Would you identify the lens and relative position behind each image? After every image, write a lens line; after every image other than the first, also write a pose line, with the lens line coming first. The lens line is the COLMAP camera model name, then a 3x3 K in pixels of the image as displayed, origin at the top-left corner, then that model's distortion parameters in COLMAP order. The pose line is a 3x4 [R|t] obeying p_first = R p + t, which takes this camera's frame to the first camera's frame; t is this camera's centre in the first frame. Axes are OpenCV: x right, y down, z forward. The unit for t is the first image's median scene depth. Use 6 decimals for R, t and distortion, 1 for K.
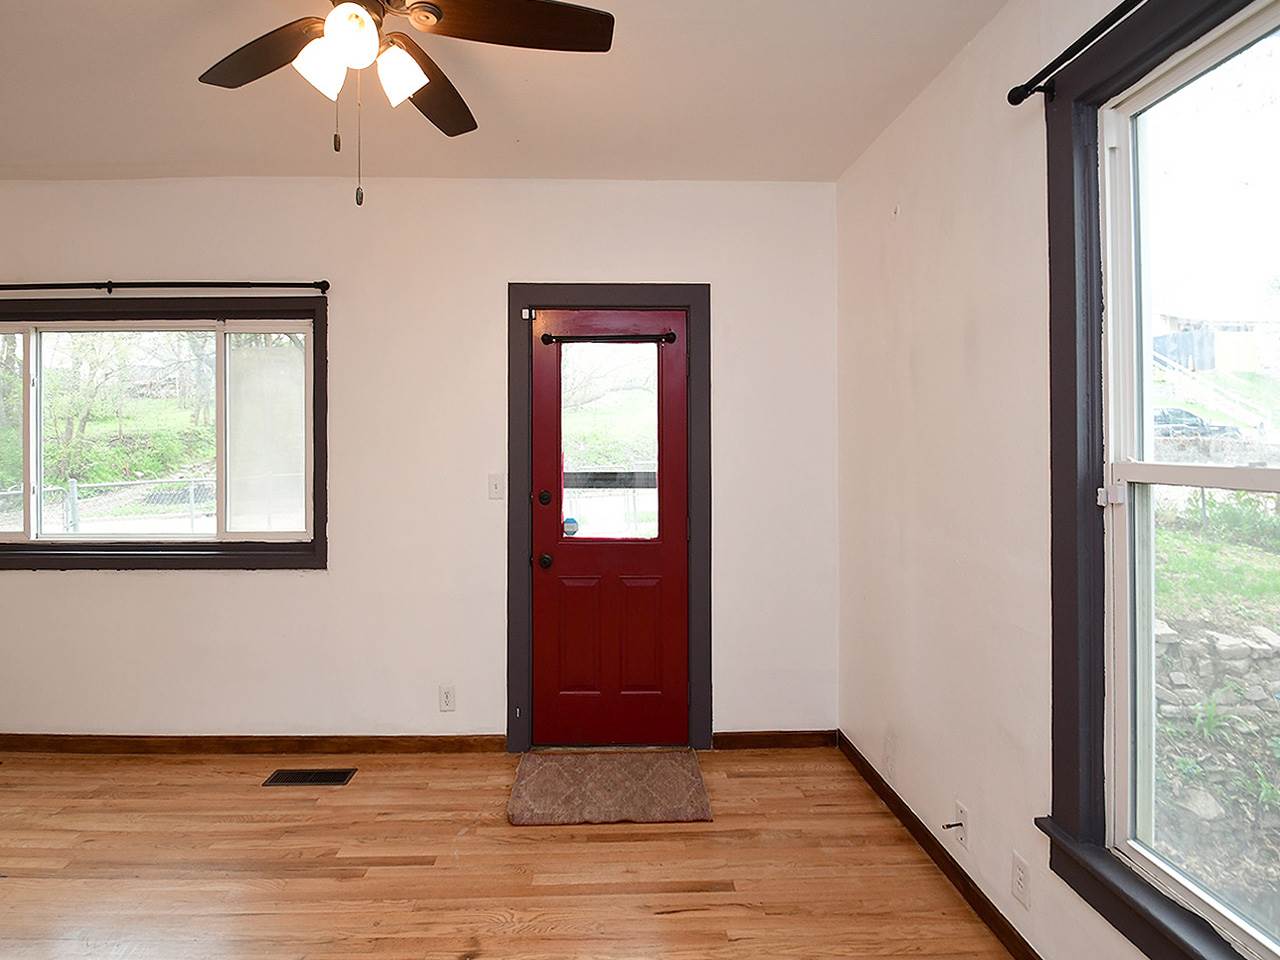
lens RADIAL K [[610.7, 0, 619.7], [0, 610.7, 443.5], [0, 0, 1]] dist [0.001419, -0.010257]
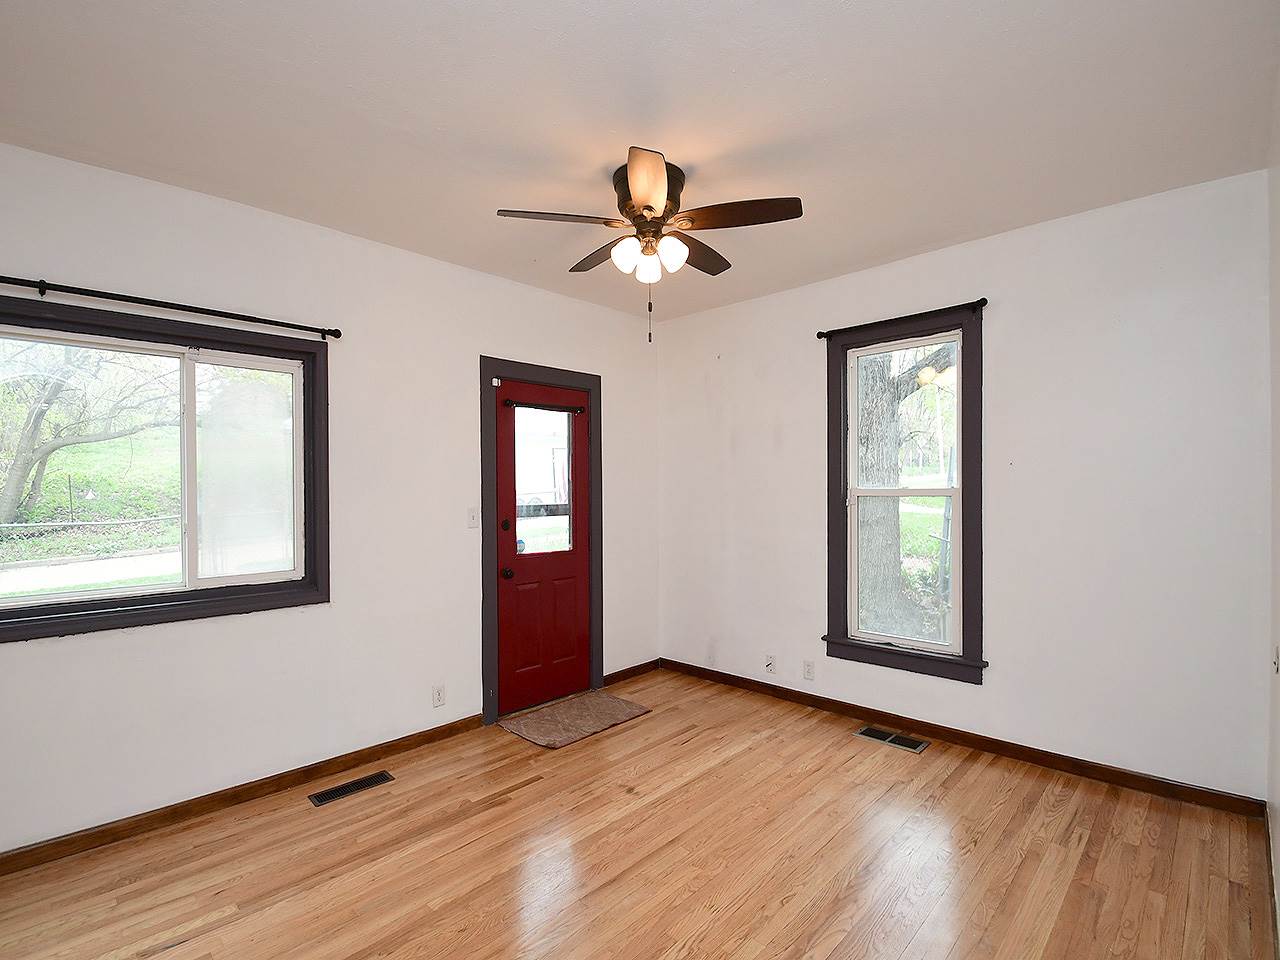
lens RADIAL K [[610.7, 0, 649.3], [0, 610.7, 482.4], [0, 0, 1]] dist [0.001419, -0.010257]
pose [[0.705635, 0.003529, 0.708567, -0.845270], [-0.010912, 0.999923, 0.005887, -0.013392], [-0.708492, -0.011886, 0.705619, -0.136630]]
